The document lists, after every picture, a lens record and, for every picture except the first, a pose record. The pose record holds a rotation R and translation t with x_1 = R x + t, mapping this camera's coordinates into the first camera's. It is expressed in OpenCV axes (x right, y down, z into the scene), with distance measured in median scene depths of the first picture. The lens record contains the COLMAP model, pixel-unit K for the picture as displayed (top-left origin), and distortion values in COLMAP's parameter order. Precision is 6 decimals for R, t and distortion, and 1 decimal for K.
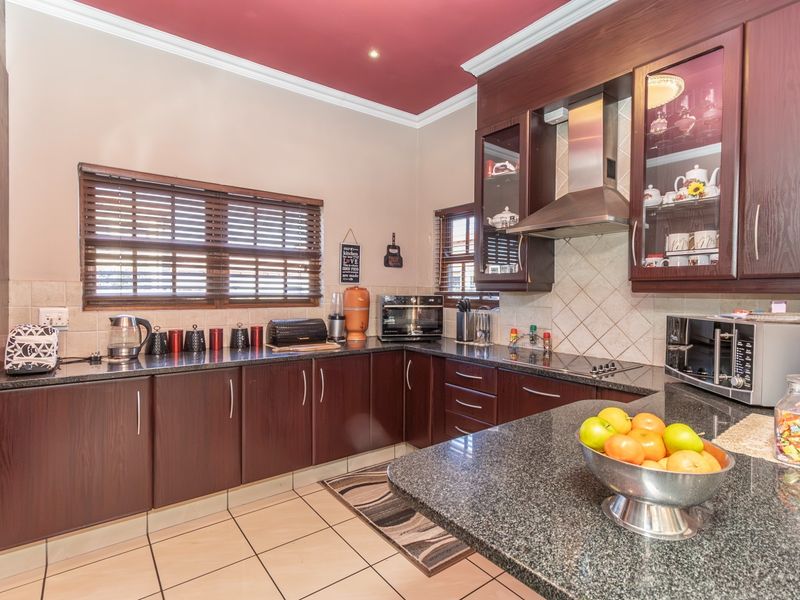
lens RADIAL K [[415.0, 0, 405.2], [0, 415.0, 297.8], [0, 0, 1]] dist [-0.000570, -0.000243]
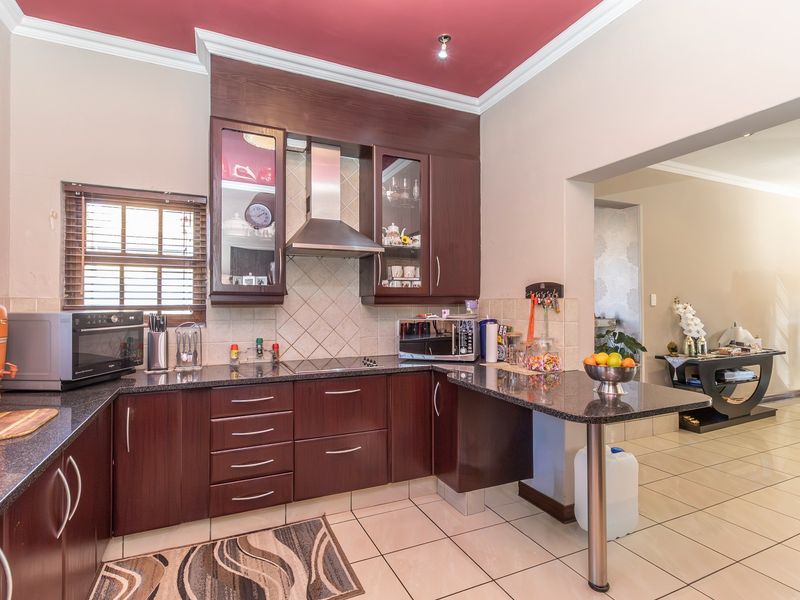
lens RADIAL K [[415.0, 0, 405.2], [0, 415.0, 297.8], [0, 0, 1]] dist [-0.000570, -0.000243]
pose [[0.216337, 0.005384, 0.976304, -0.634910], [0.018271, 0.999787, -0.009563, -0.015959], [-0.976148, 0.019907, 0.216193, 0.478953]]
